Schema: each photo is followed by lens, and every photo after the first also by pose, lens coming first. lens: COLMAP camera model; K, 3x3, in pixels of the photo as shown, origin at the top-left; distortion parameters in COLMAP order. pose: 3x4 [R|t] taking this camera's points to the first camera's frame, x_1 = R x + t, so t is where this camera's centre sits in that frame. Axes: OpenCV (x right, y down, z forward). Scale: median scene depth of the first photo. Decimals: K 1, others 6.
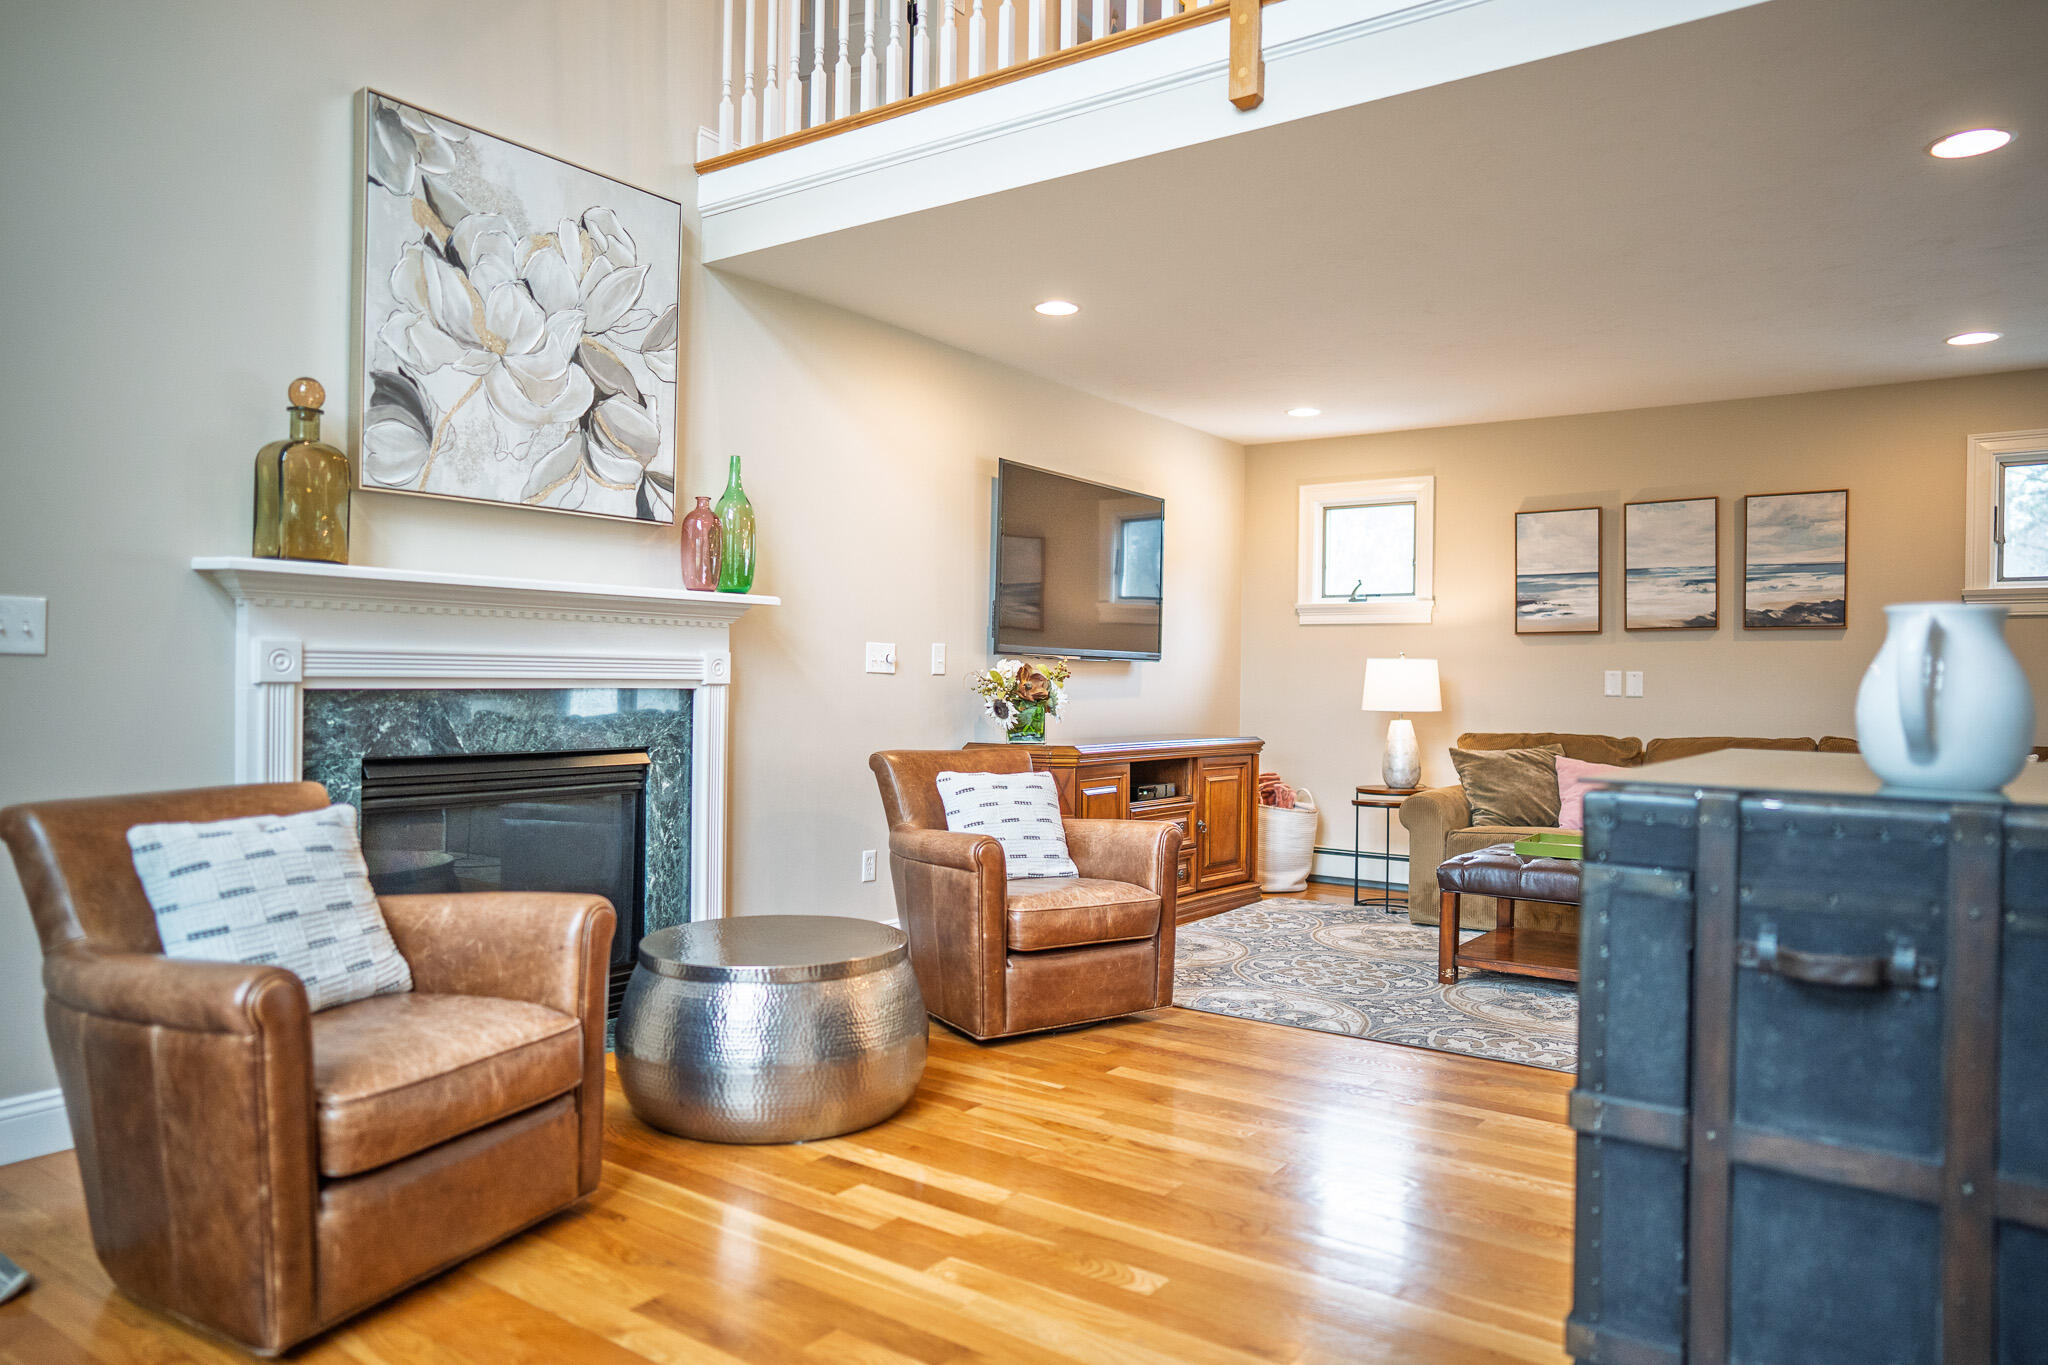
lens RADIAL K [[1396.6, 0, 1039.7], [0, 1396.6, 681.4], [0, 0, 1]] dist [-0.036218, 0.053636]
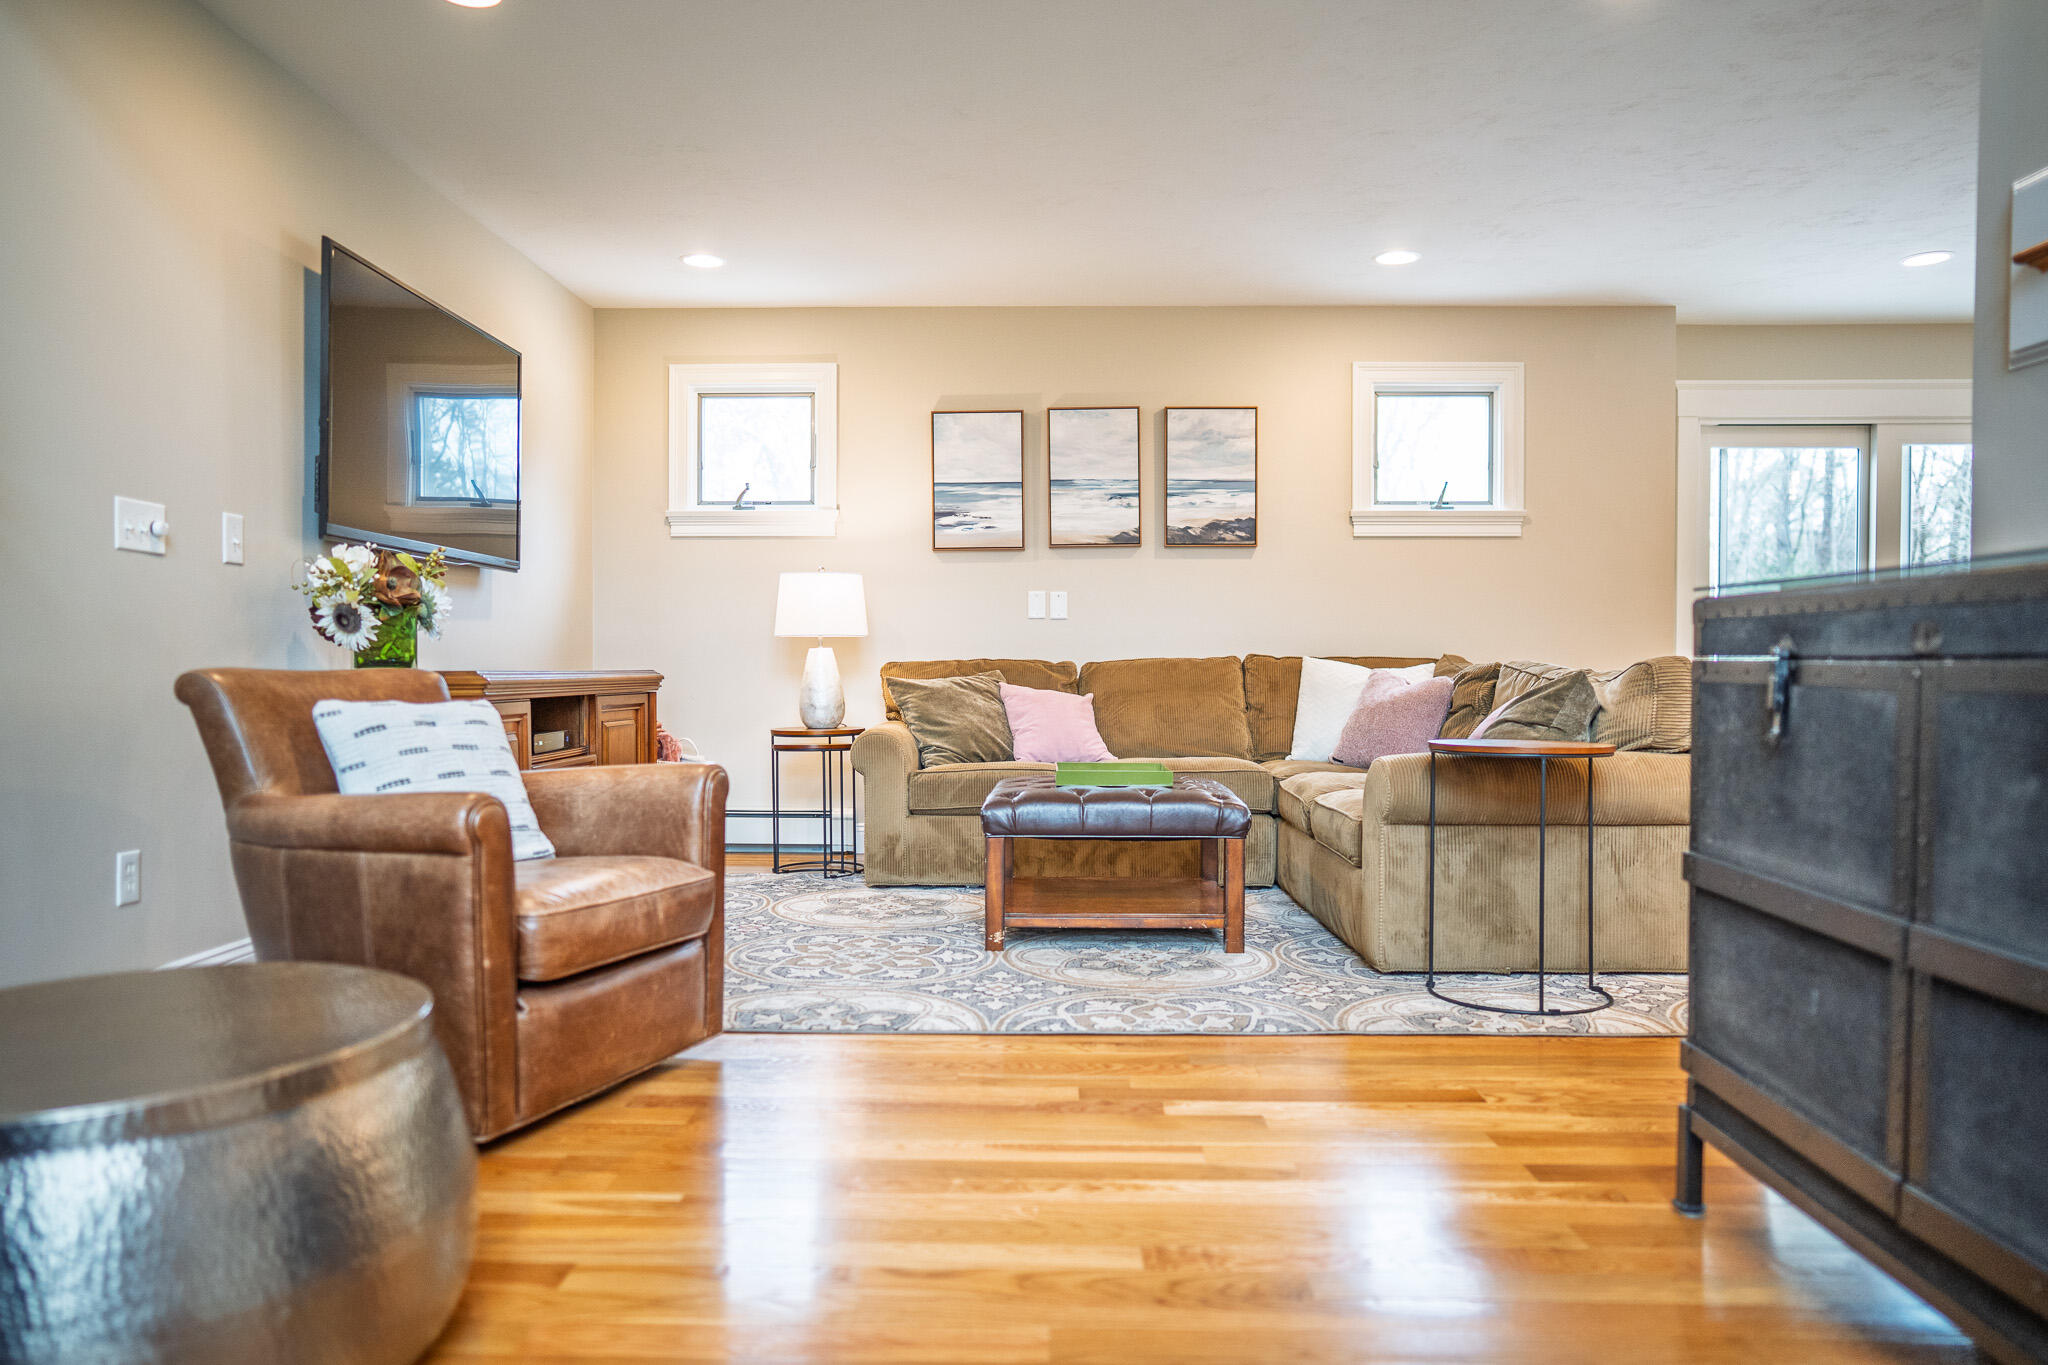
lens RADIAL K [[1396.6, 0, 1039.7], [0, 1396.6, 681.4], [0, 0, 1]] dist [-0.036218, 0.053636]
pose [[0.827146, -0.021853, 0.561562, -0.111109], [0.013518, 0.999728, 0.018994, 0.036889], [-0.561824, -0.008119, 0.827217, 0.253936]]
